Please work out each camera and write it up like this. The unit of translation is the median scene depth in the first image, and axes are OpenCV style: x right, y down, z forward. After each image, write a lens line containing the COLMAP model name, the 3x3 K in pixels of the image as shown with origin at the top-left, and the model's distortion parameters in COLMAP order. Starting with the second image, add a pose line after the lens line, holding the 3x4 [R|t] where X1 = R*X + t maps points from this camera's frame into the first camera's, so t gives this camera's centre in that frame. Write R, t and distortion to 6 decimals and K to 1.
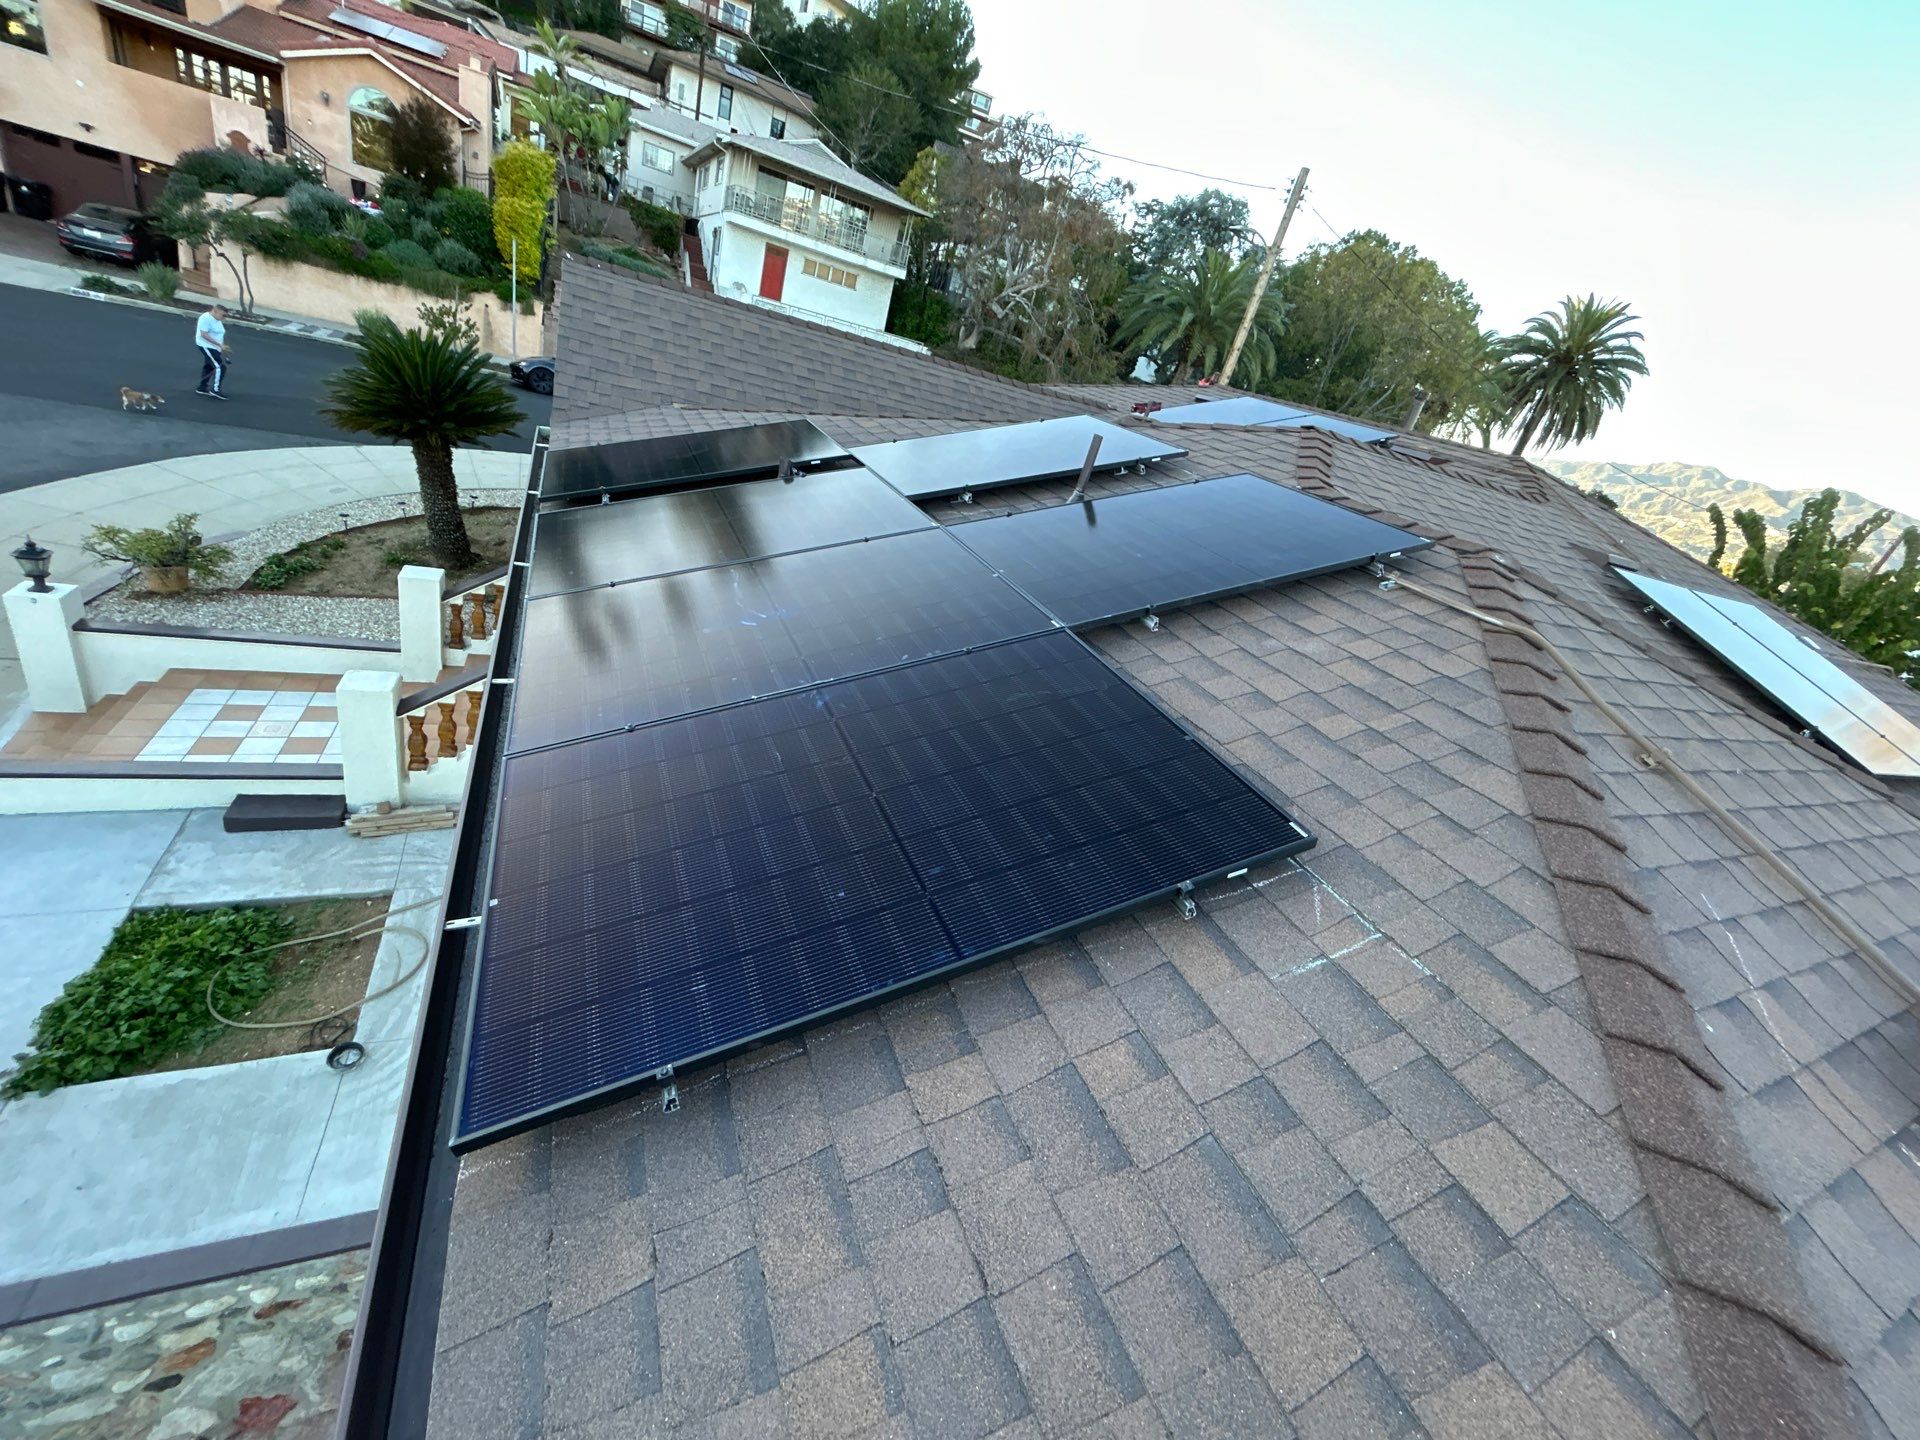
lens RADIAL K [[768.5, 0, 958.2], [0, 768.5, 718.8], [0, 0, 1]] dist [0.001488, -0.000151]
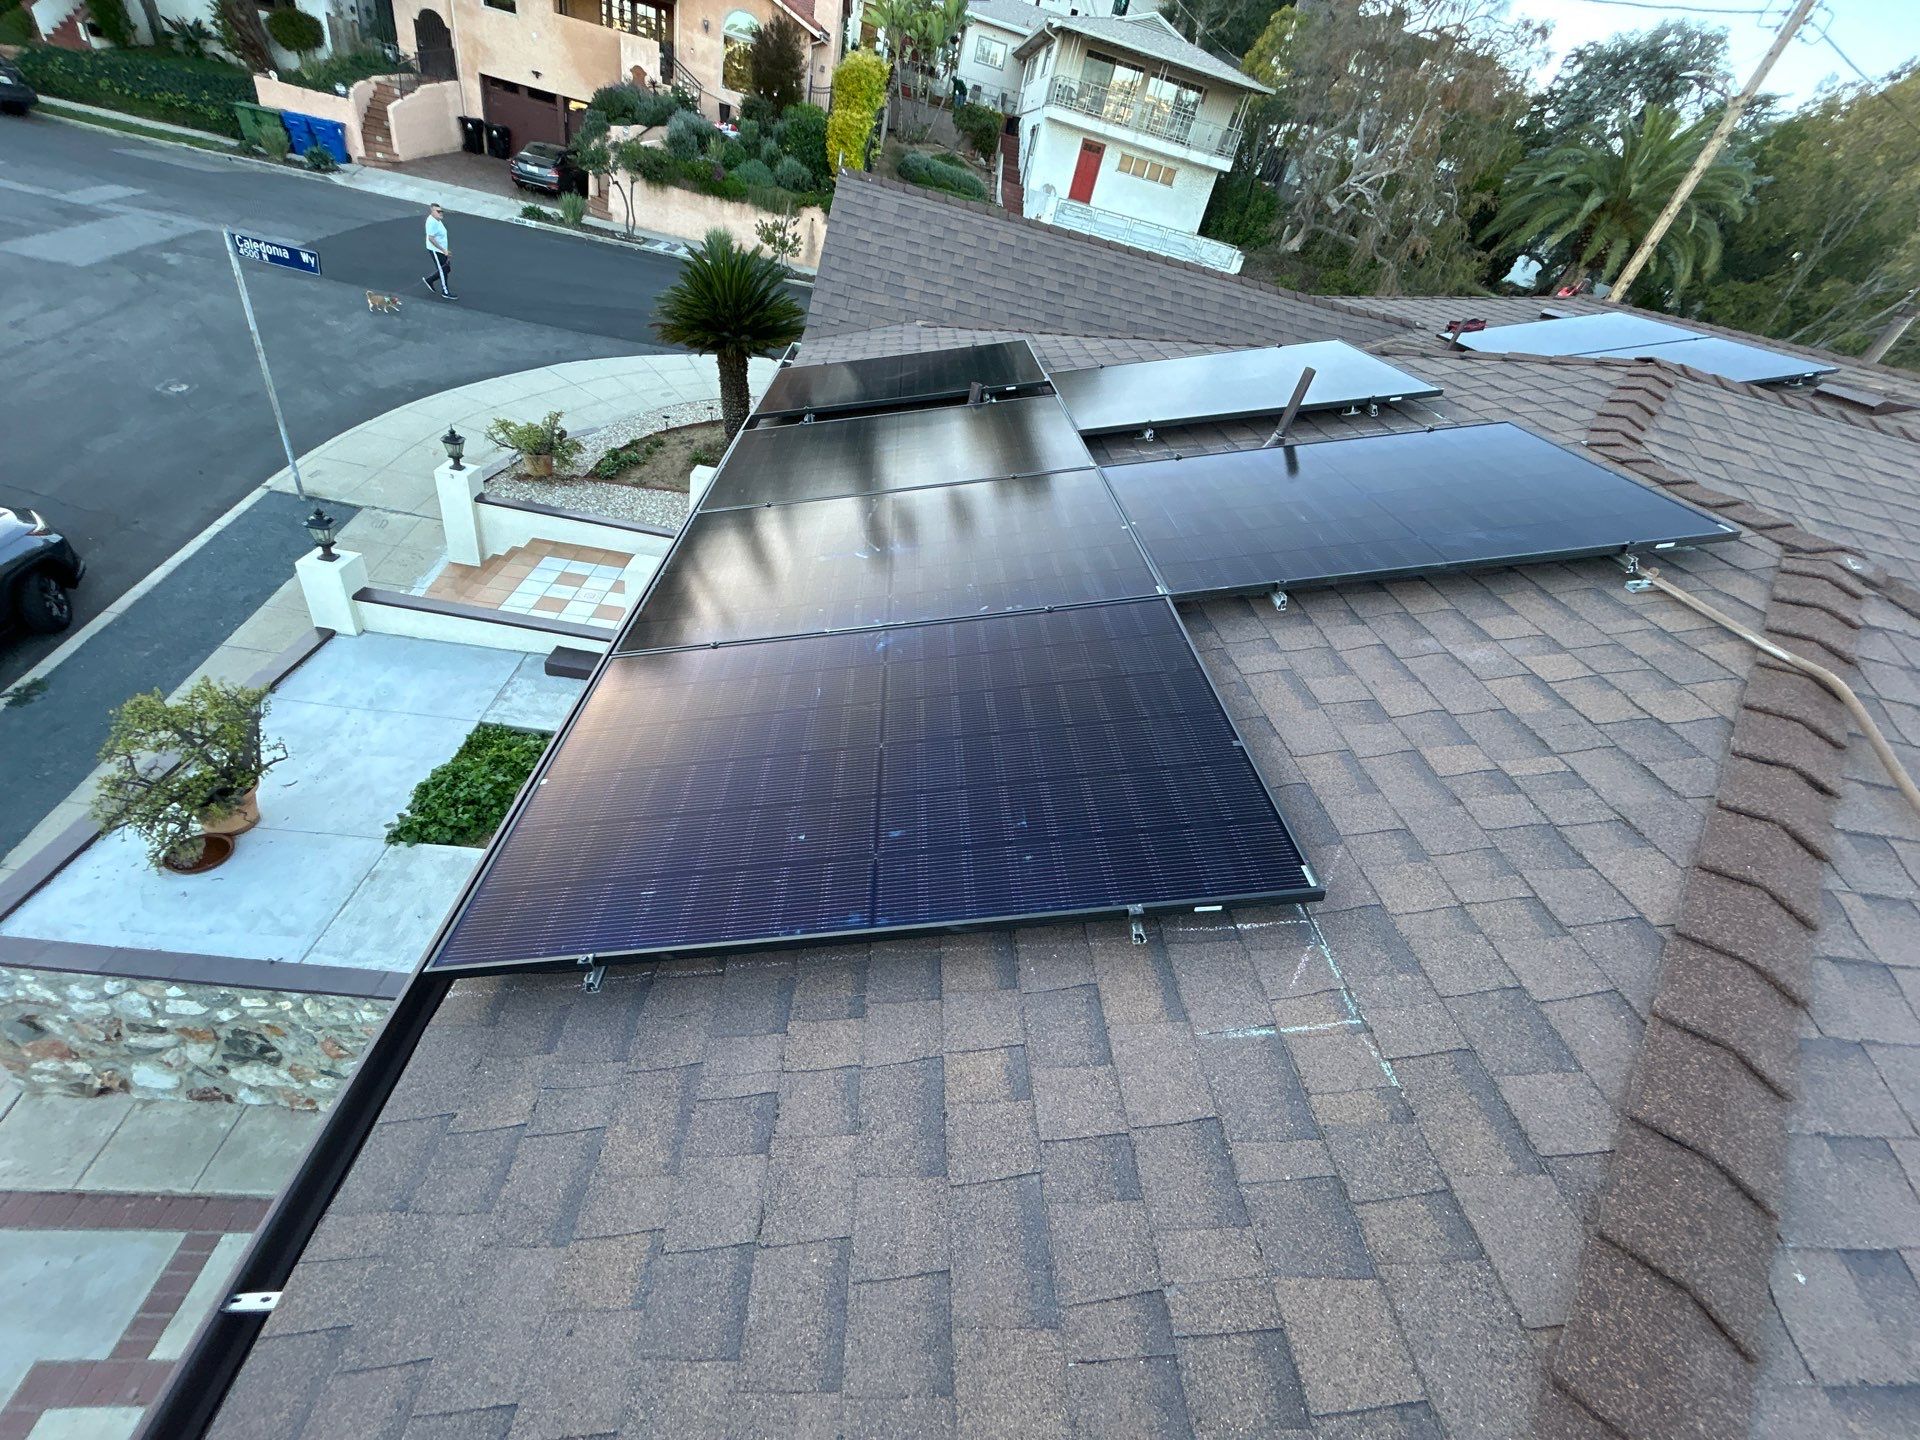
lens RADIAL K [[768.5, 0, 958.2], [0, 768.5, 718.8], [0, 0, 1]] dist [0.001488, -0.000151]
pose [[0.936708, 0.164273, -0.309181, 0.070508], [-0.133935, 0.984051, 0.117067, -0.016375], [0.323481, -0.068248, 0.943770, 0.020116]]
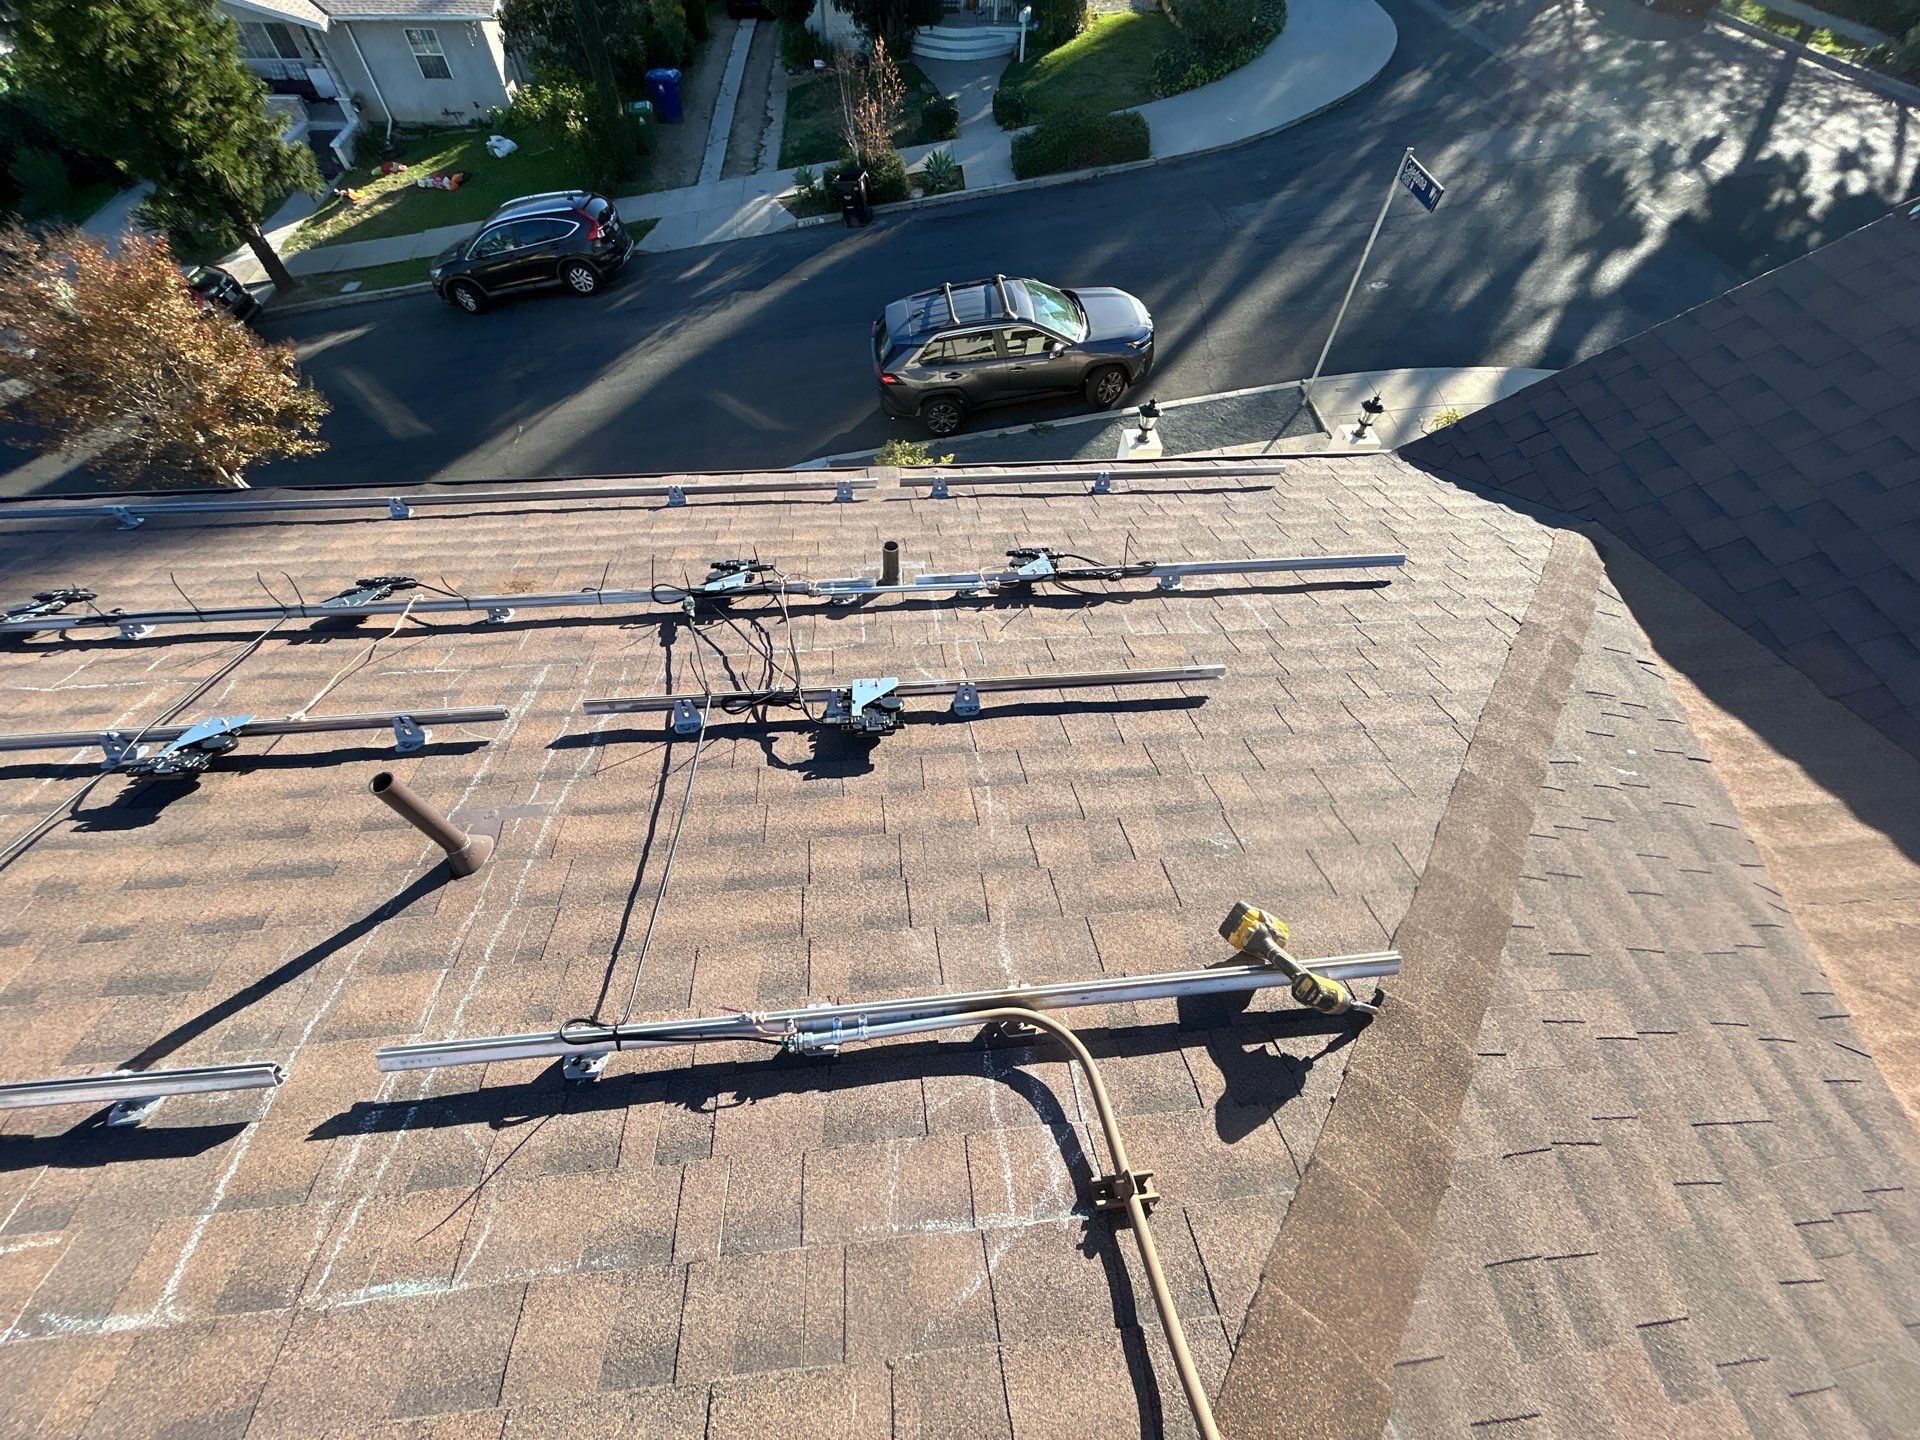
lens RADIAL K [[767.7, 0, 960.0], [0, 767.7, 720.0], [0, 0, 1]] dist [0.002919, 0.000018]
pose [[-0.295578, 0.602489, -0.741377, 0.181579], [-0.512564, 0.554875, 0.655279, -0.392434], [0.806171, 0.573690, 0.144805, 0.571769]]
